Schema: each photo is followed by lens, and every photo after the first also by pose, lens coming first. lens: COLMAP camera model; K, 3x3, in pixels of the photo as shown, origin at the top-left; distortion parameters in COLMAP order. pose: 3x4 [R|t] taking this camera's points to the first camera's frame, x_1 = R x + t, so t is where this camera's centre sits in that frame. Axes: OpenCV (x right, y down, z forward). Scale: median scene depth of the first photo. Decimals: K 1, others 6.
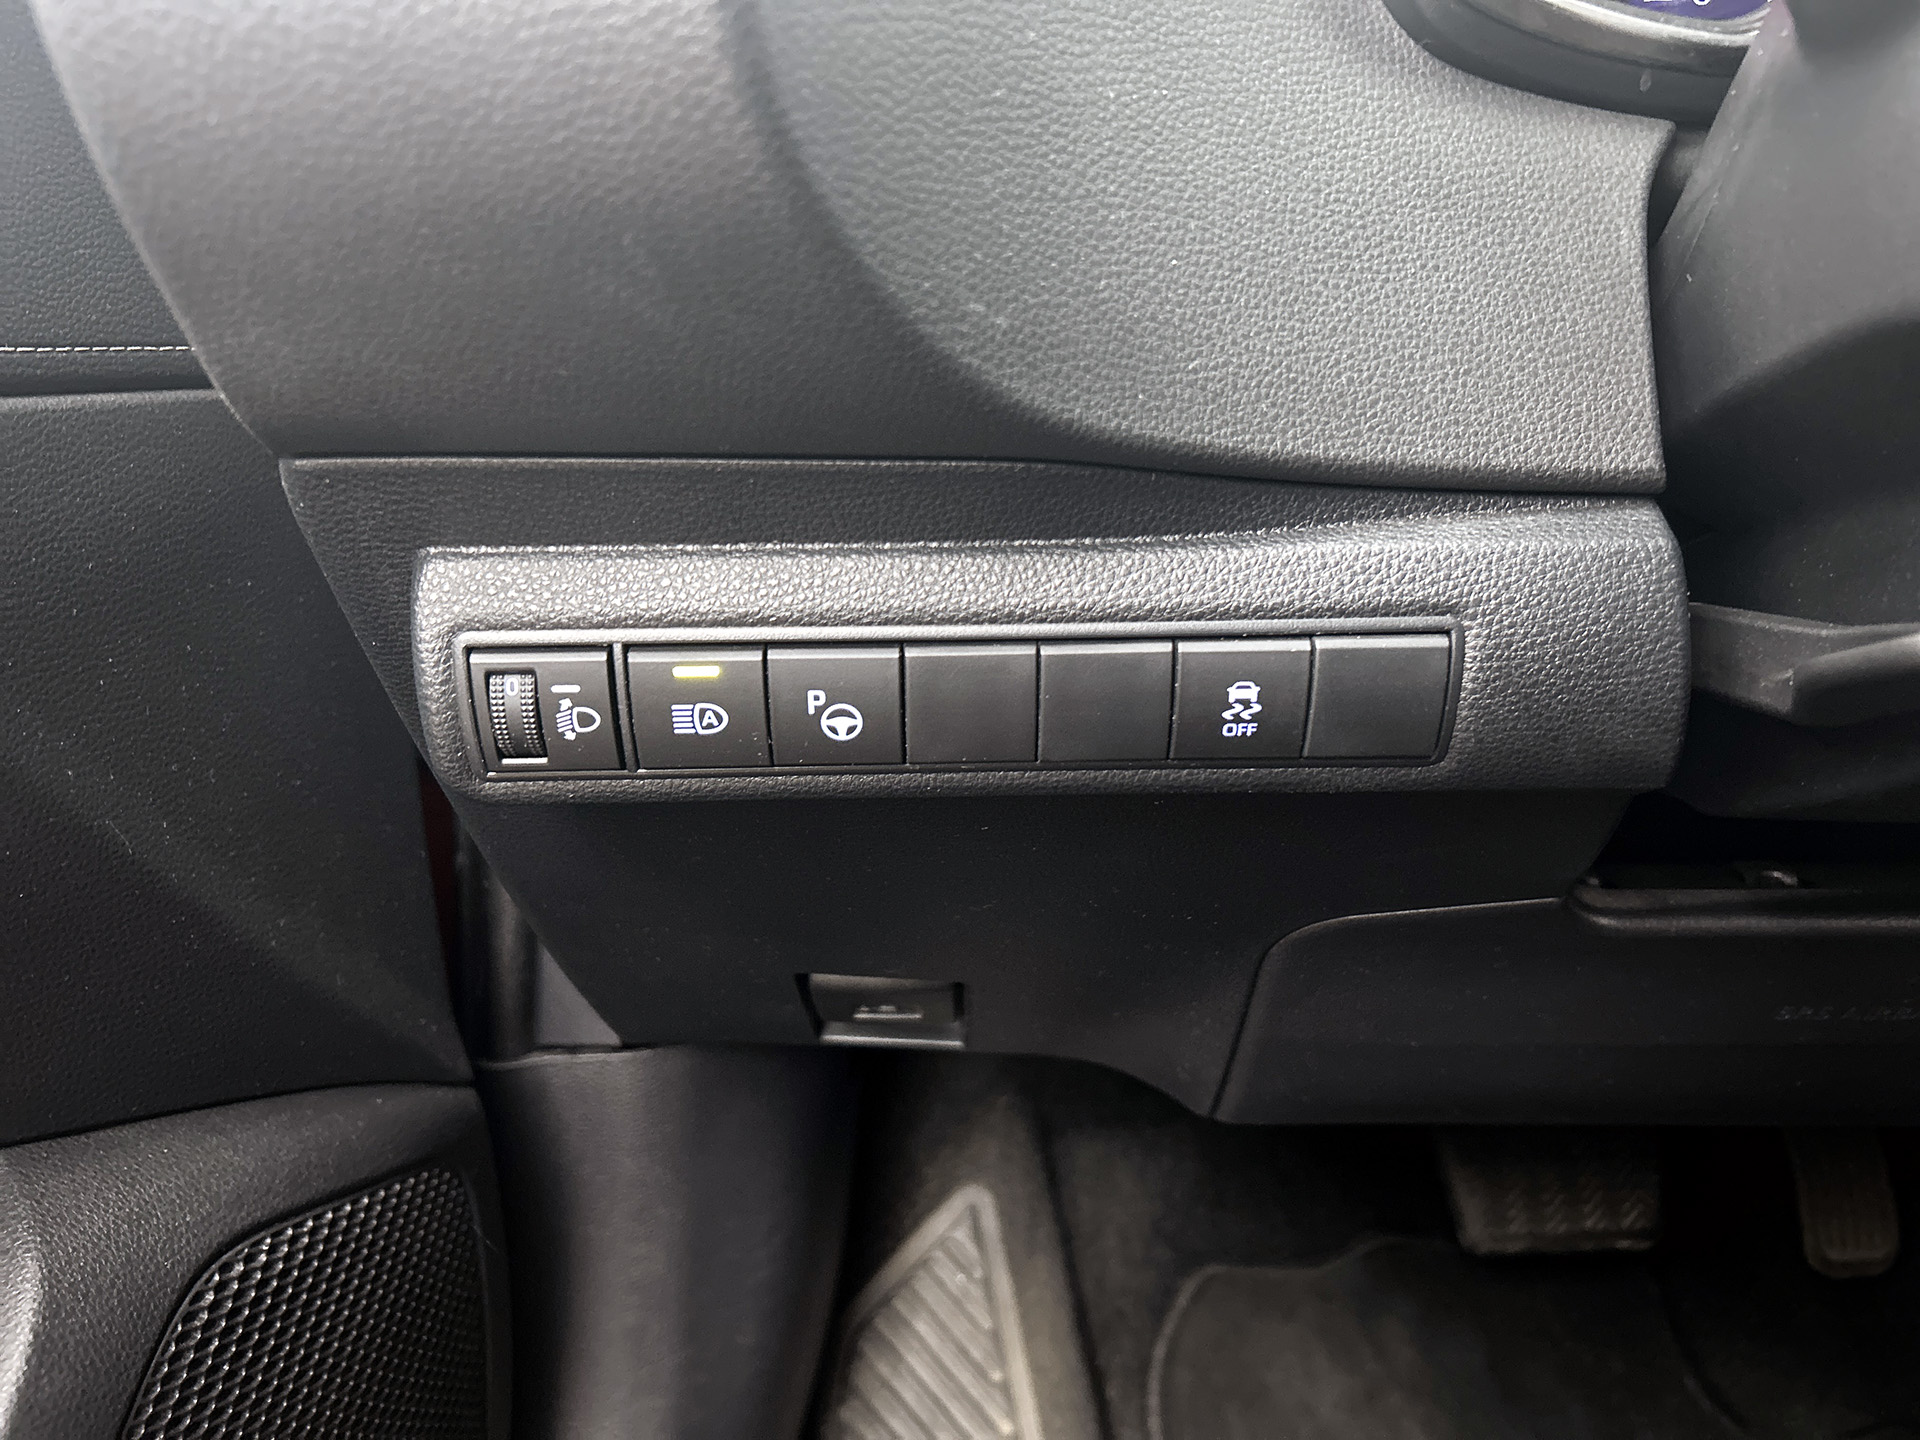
lens RADIAL K [[1476.3, 0, 944.9], [0, 1476.3, 726.9], [0, 0, 1]] dist [0.045210, -0.054067]
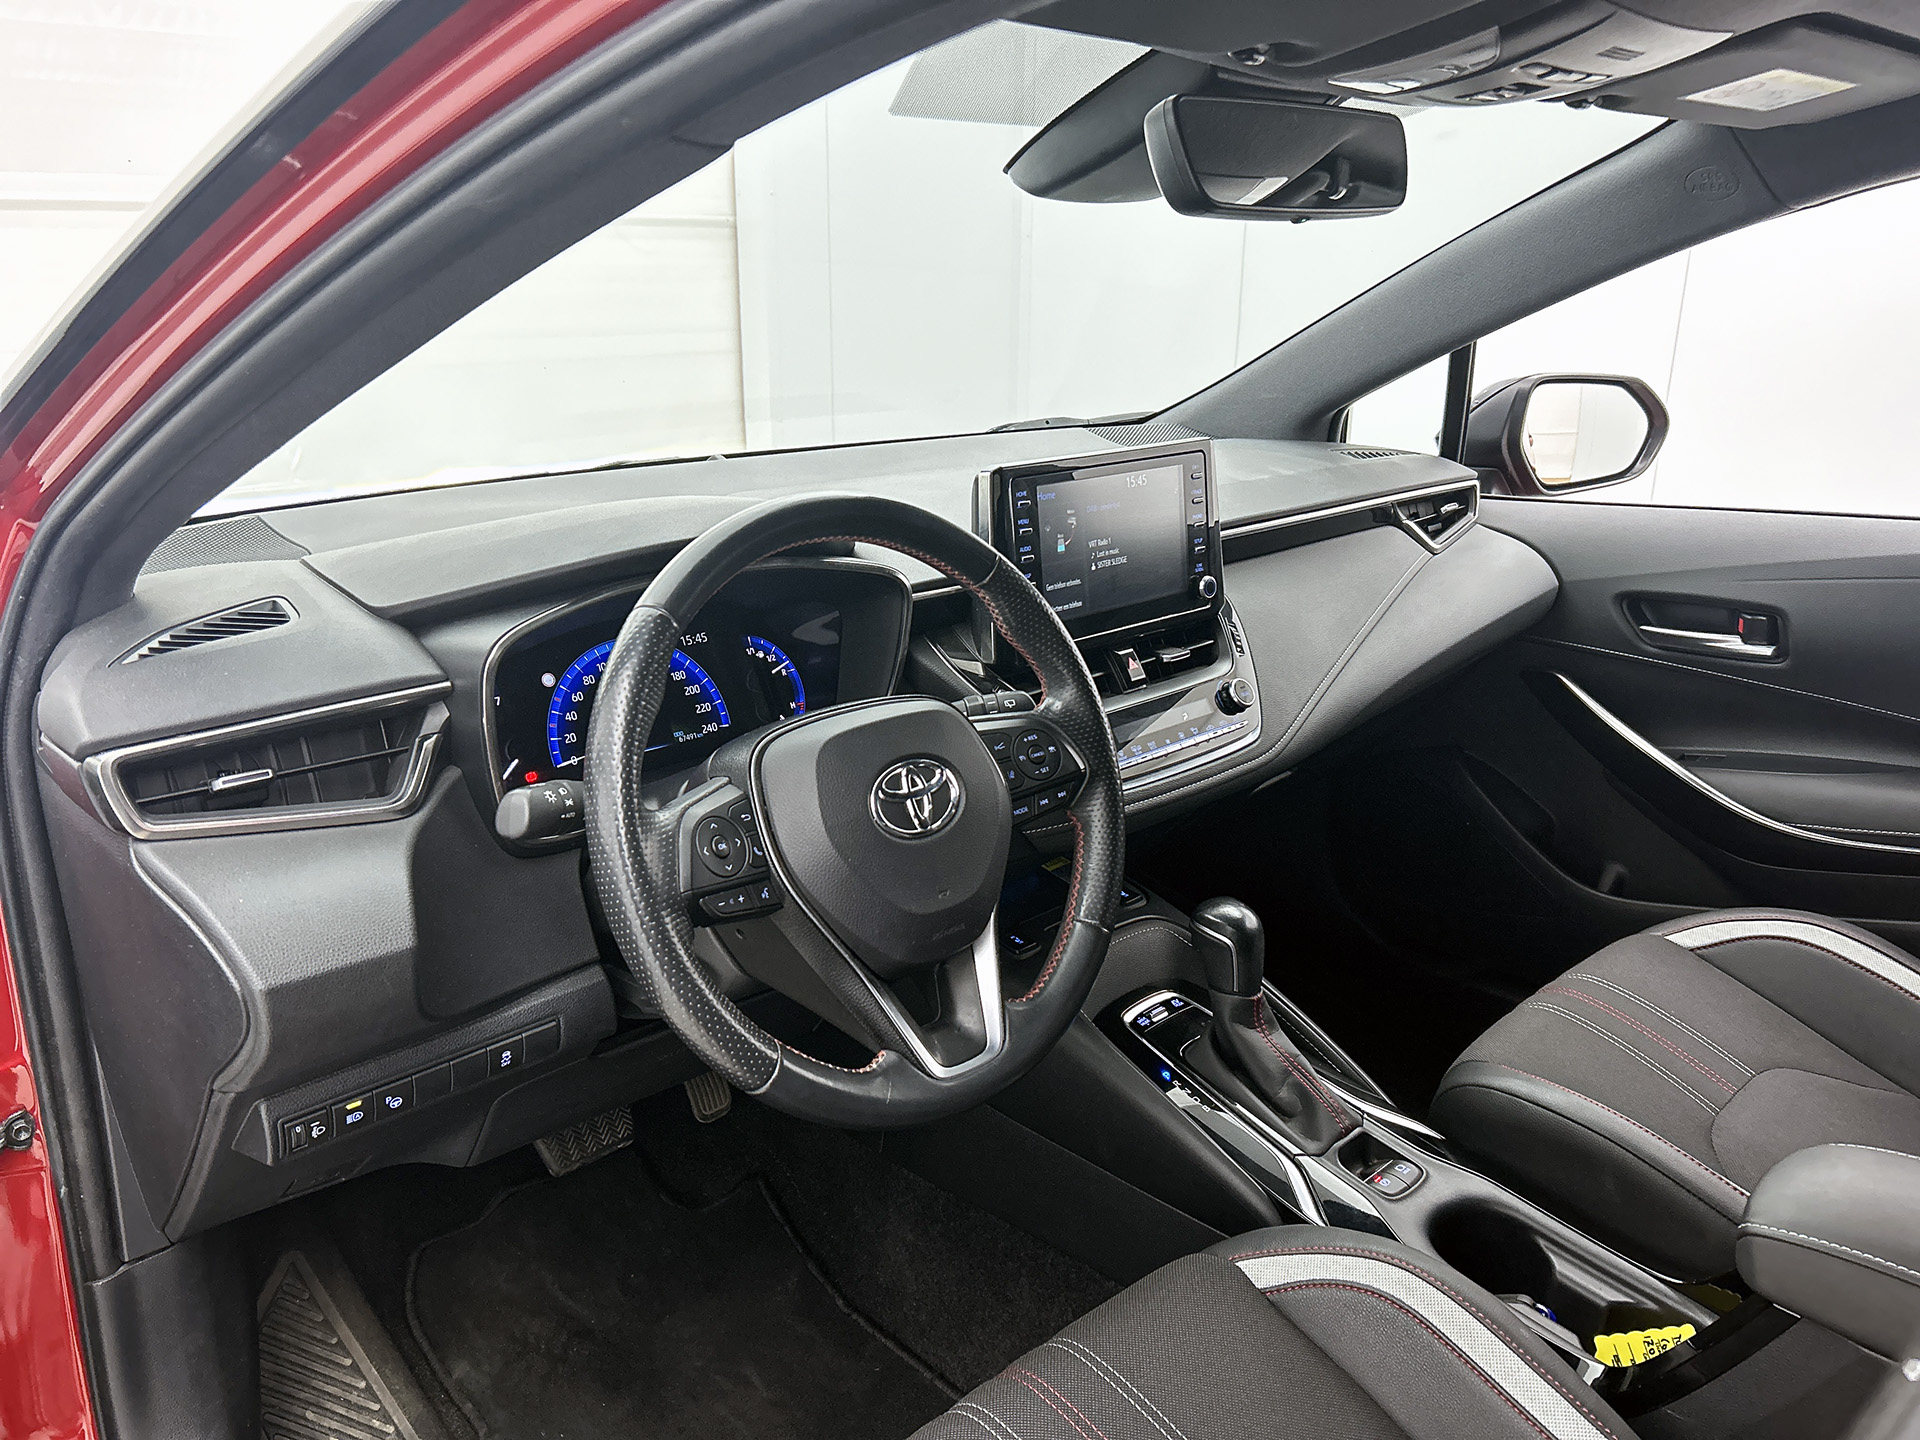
lens RADIAL K [[1476.3, 0, 973.9], [0, 1476.3, 724.2], [0, 0, 1]] dist [0.045210, -0.054067]
pose [[0.734655, -0.189378, 0.651474, -0.743902], [0.164526, 0.981318, 0.099727, -0.625726], [-0.658190, 0.033920, 0.752088, -1.593397]]
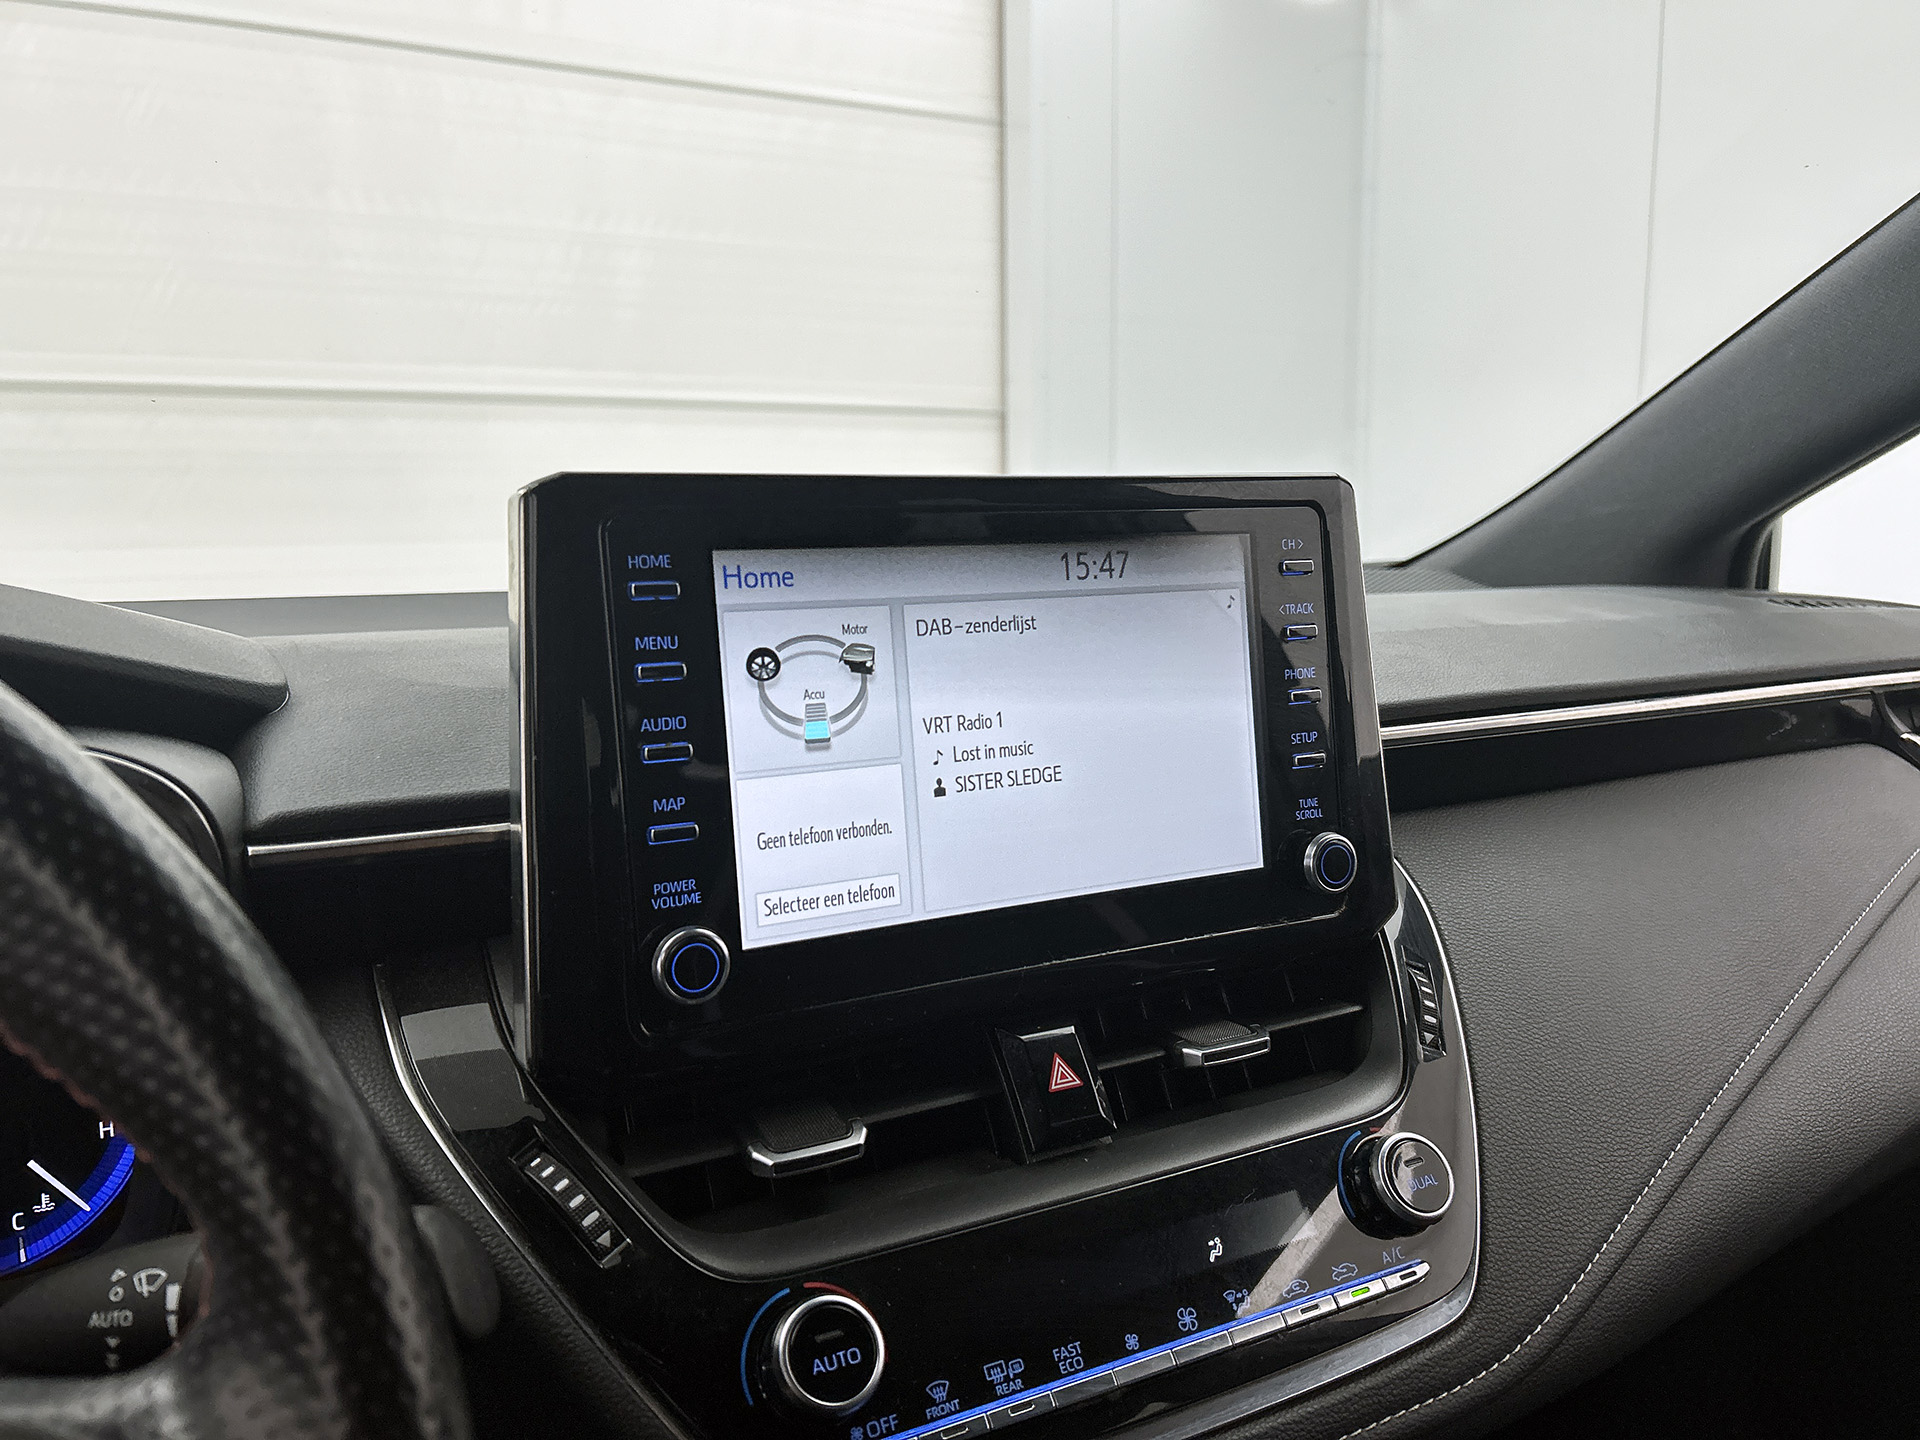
lens RADIAL K [[1476.3, 0, 966.9], [0, 1476.3, 731.4], [0, 0, 1]] dist [0.045210, -0.054067]
pose [[0.888400, -0.062669, 0.454773, 0.982750], [0.119225, 0.988143, -0.096737, -0.537925], [-0.443318, 0.140162, 0.885338, -0.459994]]
